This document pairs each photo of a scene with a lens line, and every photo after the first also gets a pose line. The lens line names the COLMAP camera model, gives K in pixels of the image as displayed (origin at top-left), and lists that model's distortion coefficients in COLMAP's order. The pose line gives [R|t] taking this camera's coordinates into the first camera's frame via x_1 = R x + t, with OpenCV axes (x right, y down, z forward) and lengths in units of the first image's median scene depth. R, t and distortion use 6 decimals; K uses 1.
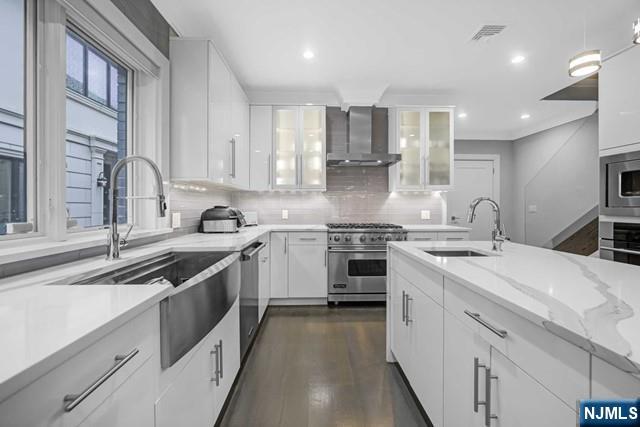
lens RADIAL K [[260.8, 0, 319.7], [0, 260.8, 206.7], [0, 0, 1]] dist [0.000158, -0.000184]
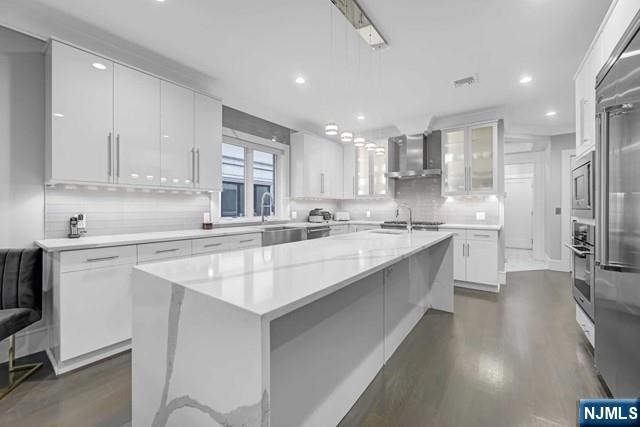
lens RADIAL K [[260.8, 0, 319.7], [0, 260.8, 206.7], [0, 0, 1]] dist [0.000158, -0.000184]
pose [[0.774388, -0.005367, -0.632688, 0.636205], [-0.000323, 0.999961, -0.008878, 0.000345], [0.632711, 0.007079, 0.774356, -0.356095]]
